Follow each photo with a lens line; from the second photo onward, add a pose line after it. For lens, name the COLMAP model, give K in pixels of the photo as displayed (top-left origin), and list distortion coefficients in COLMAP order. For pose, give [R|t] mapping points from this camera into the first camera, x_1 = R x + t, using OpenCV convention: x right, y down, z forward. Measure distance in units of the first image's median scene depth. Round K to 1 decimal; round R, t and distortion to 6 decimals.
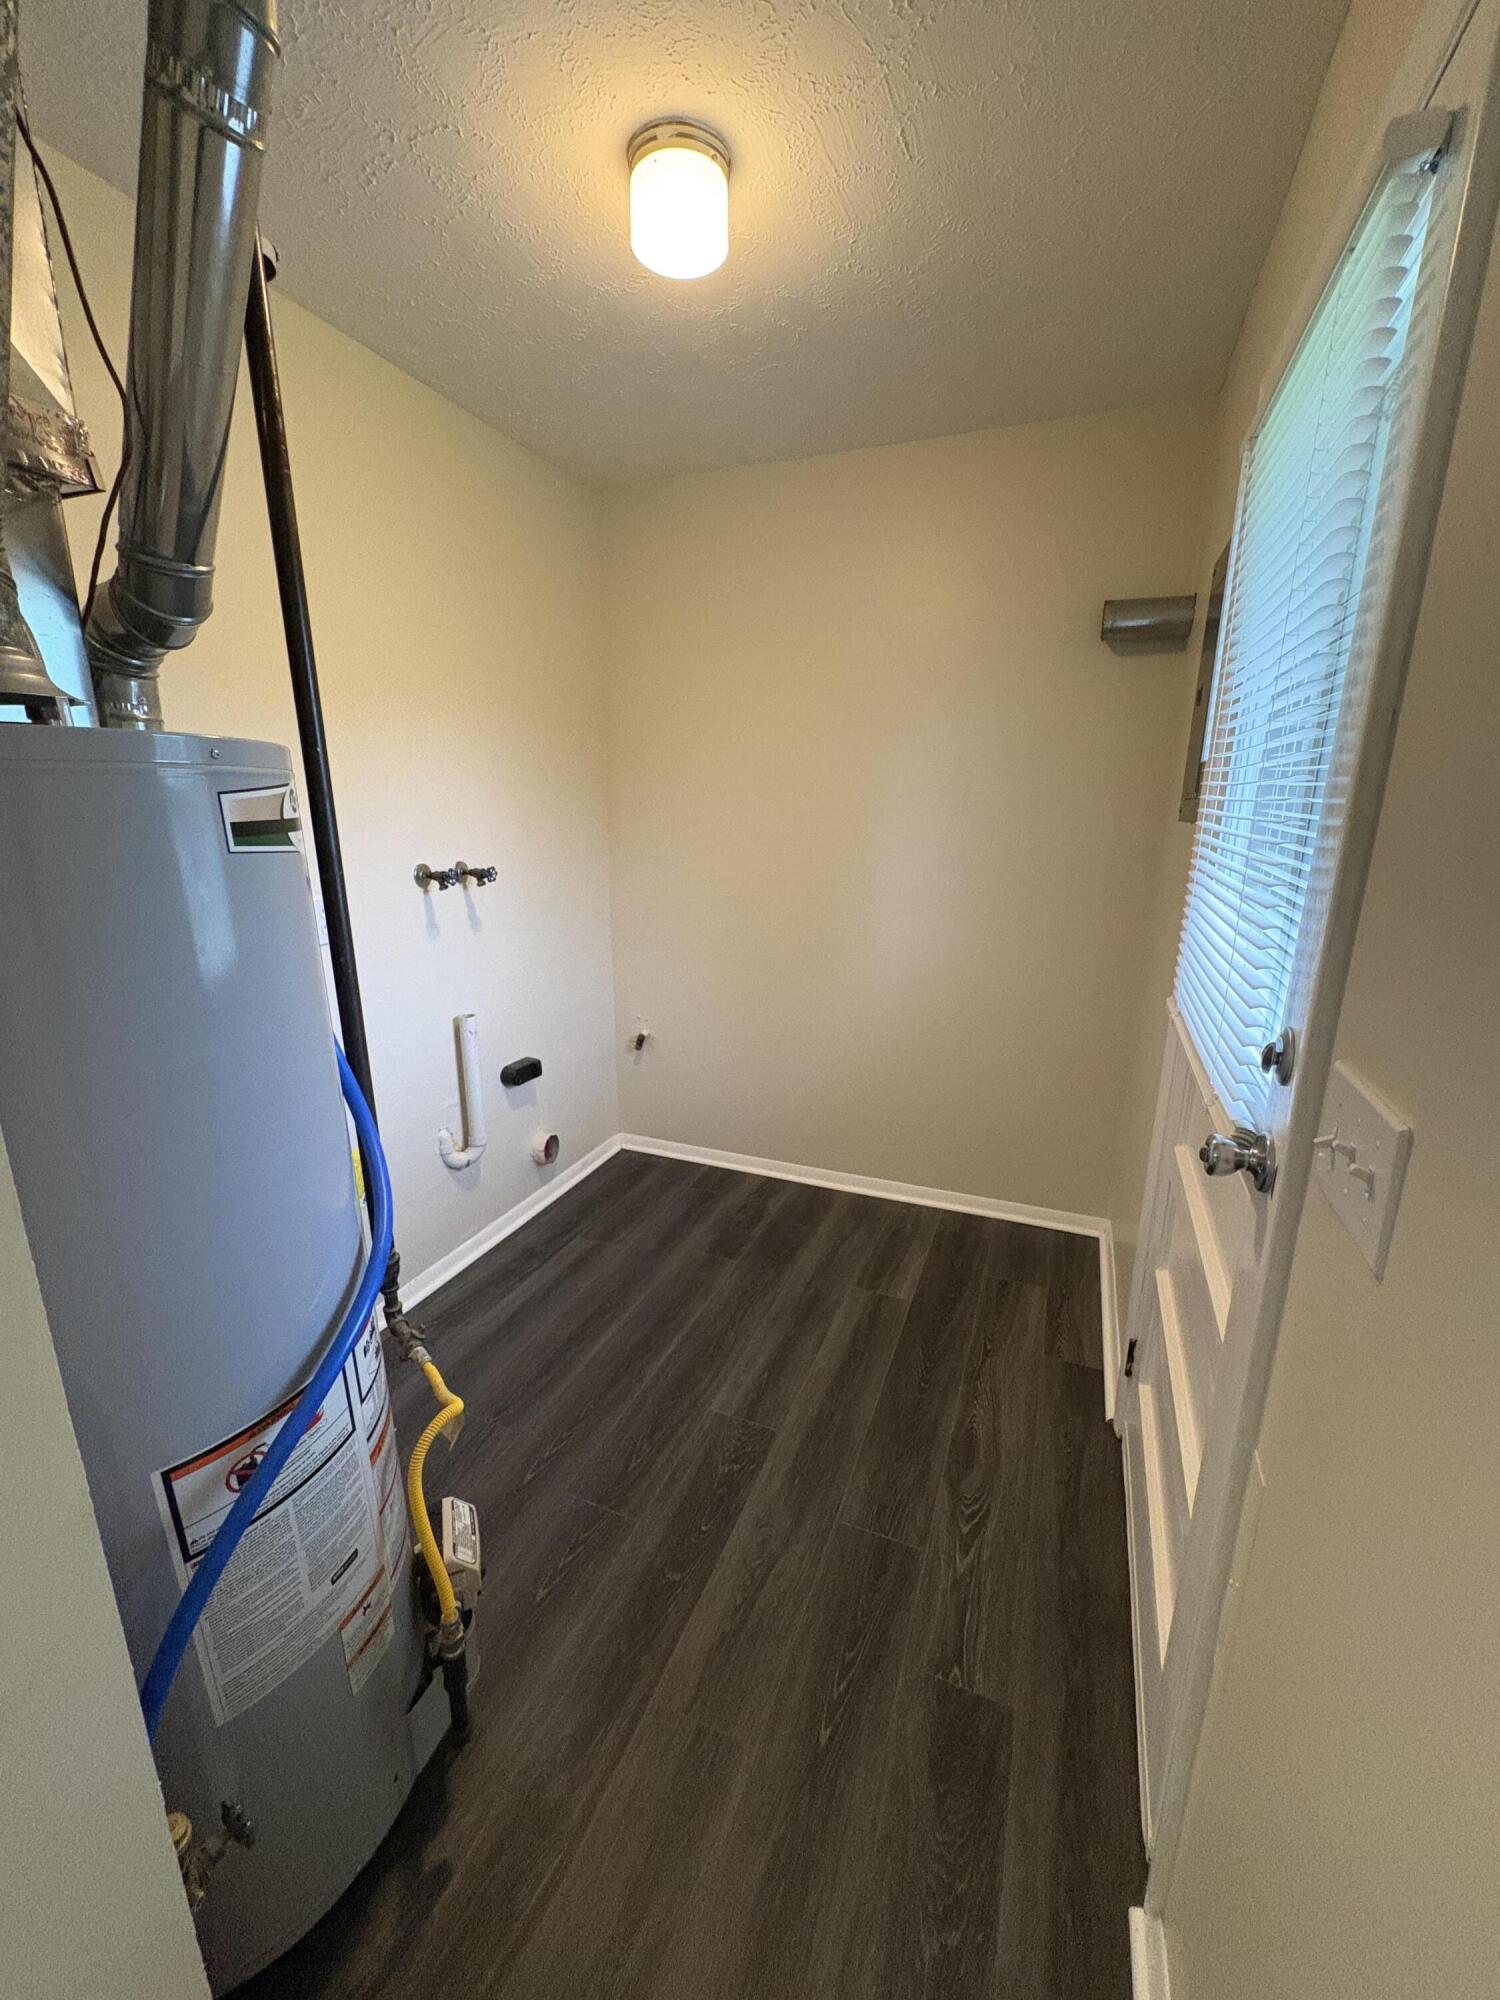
lens RADIAL K [[796.4, 0, 748.6], [0, 796.4, 1000.6], [0, 0, 1]] dist [-0.000591, 0.000306]
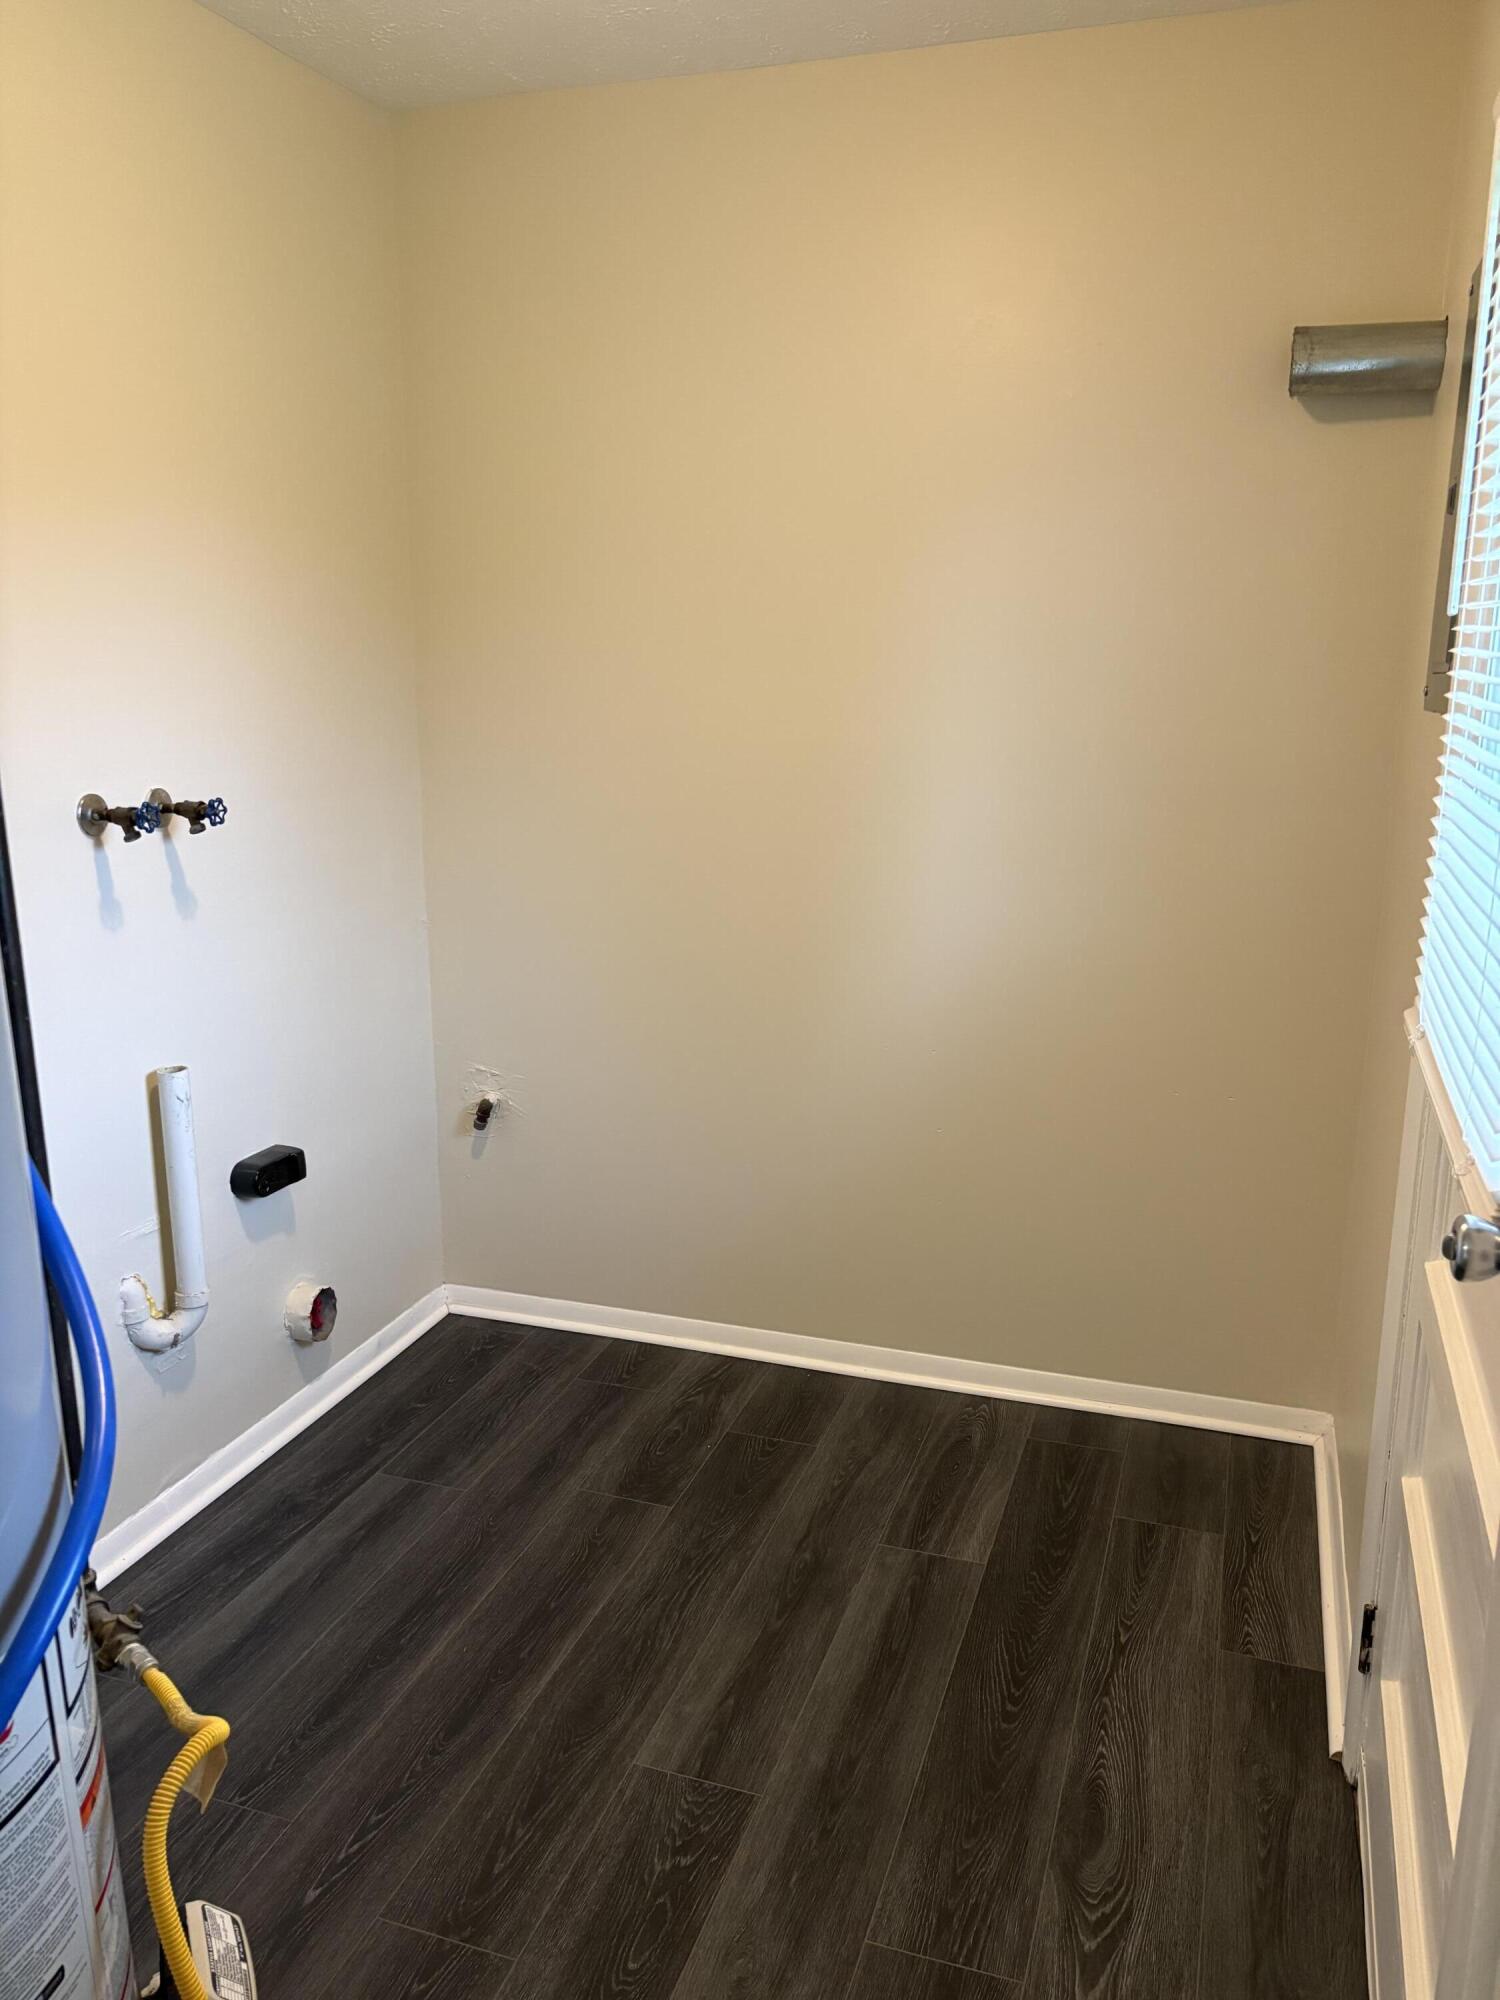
lens RADIAL K [[1469.2, 0, 748.1], [0, 1469.2, 1005.1], [0, 0, 1]] dist [0.019866, -0.016877]
pose [[0.998549, -0.015752, 0.051491, -0.012413], [0.016920, 0.999607, -0.022343, 0.005797], [-0.051119, 0.023182, 0.998423, -0.045262]]
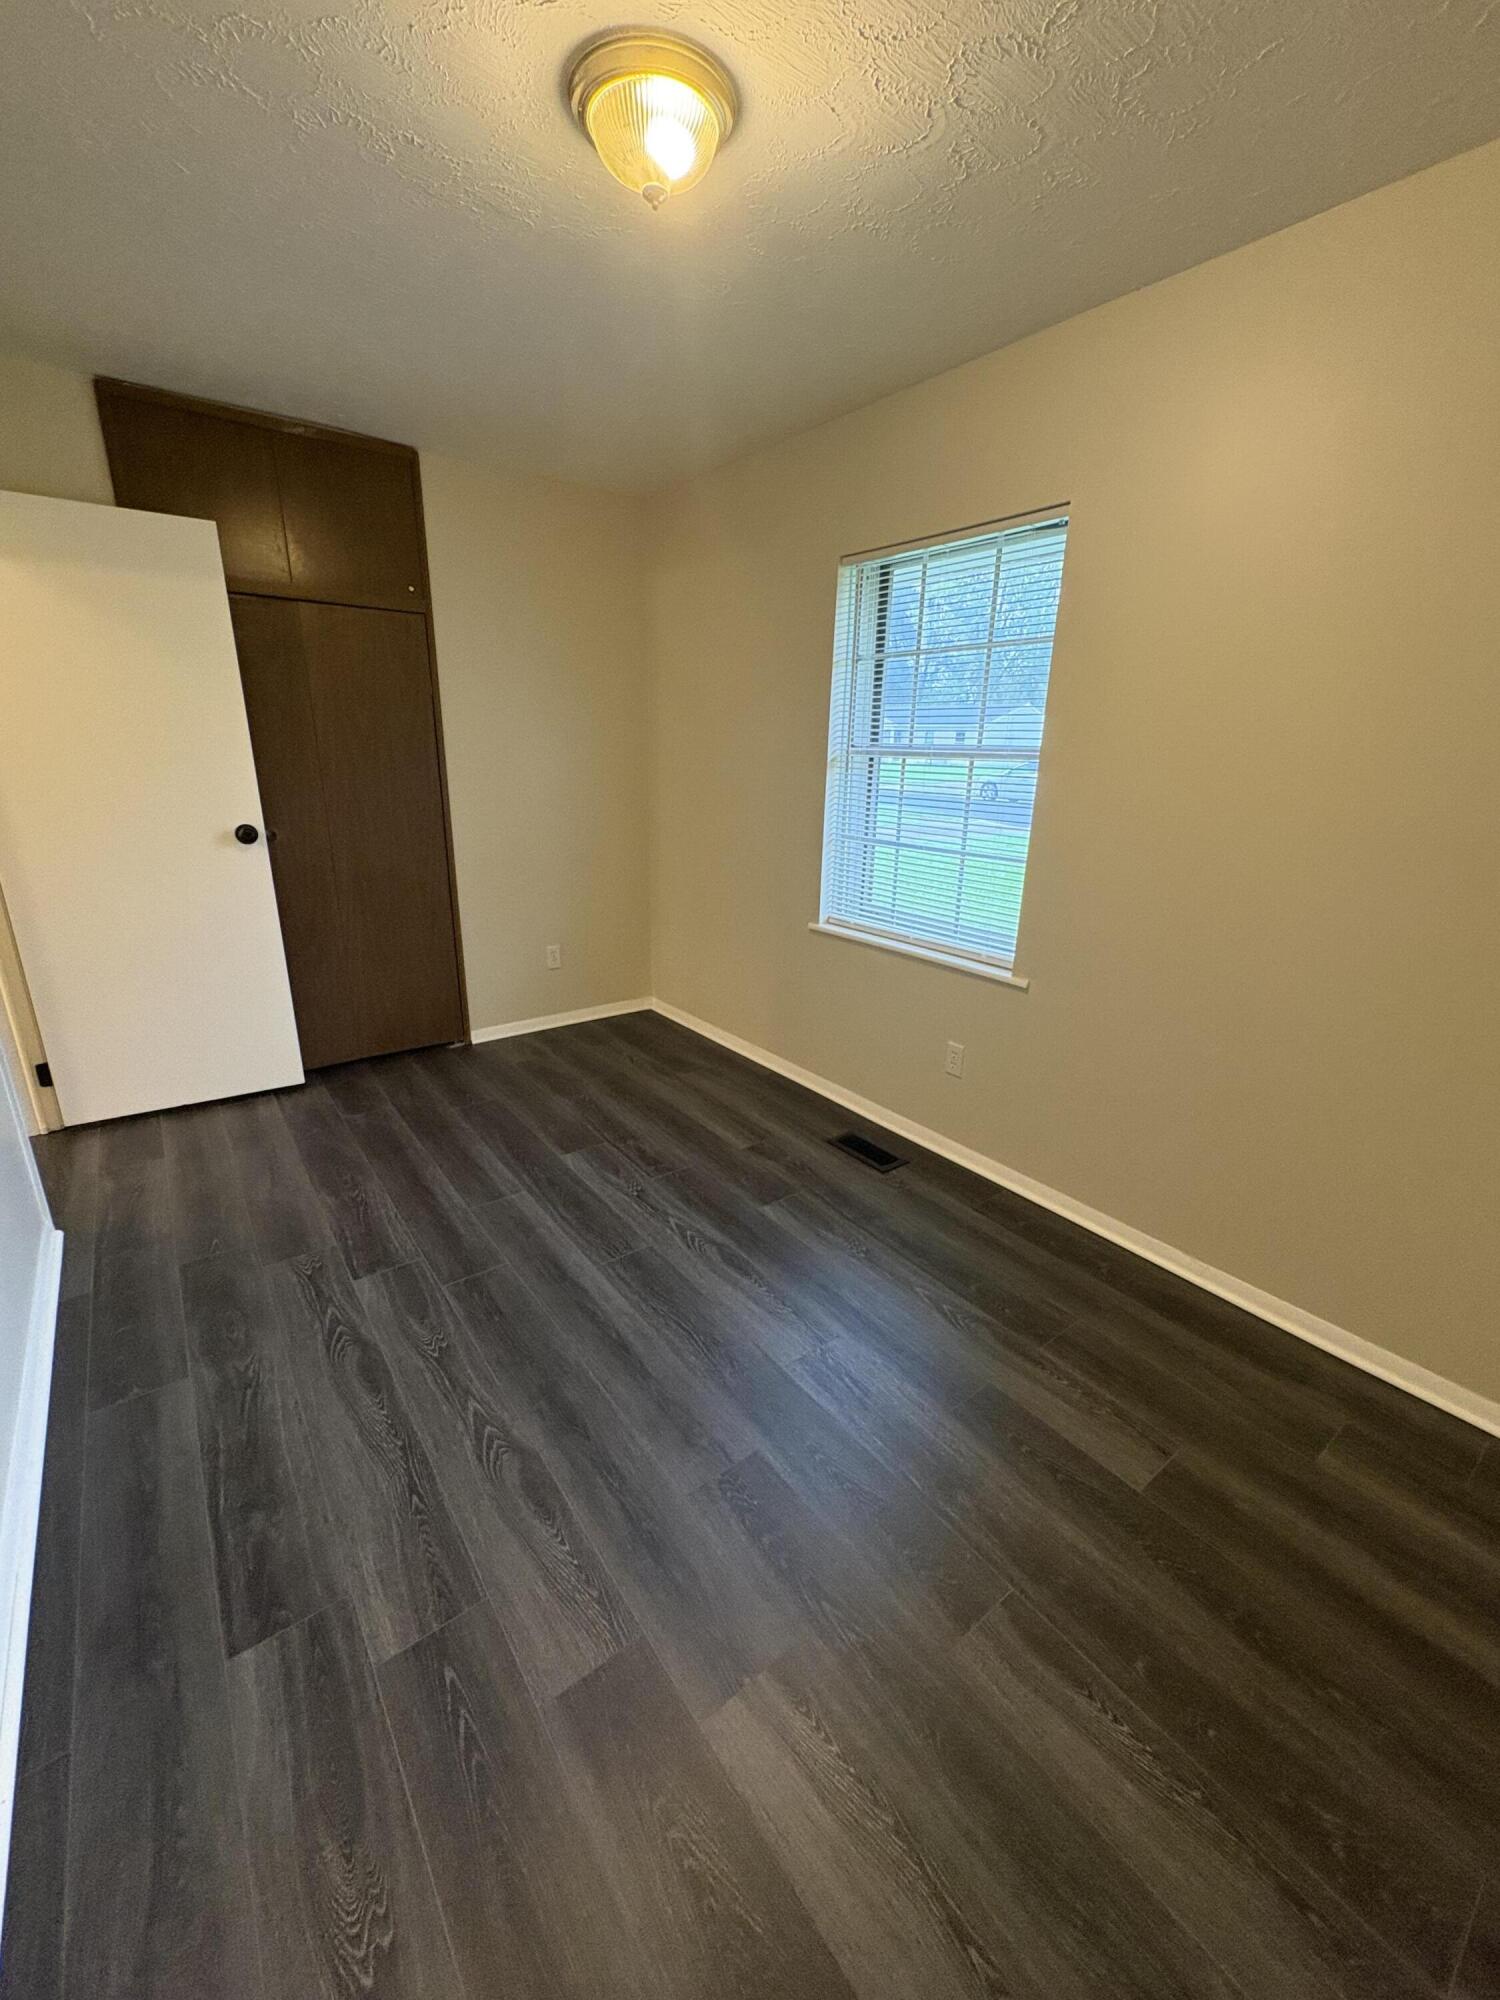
lens RADIAL K [[796.4, 0, 747.8], [0, 796.4, 999.4], [0, 0, 1]] dist [-0.000591, 0.000306]
pose [[-0.509957, 0.251908, -0.822488, 0.550709], [-0.232730, 0.880094, 0.413849, -0.278493], [0.828119, 0.402462, -0.390184, 1.189401]]
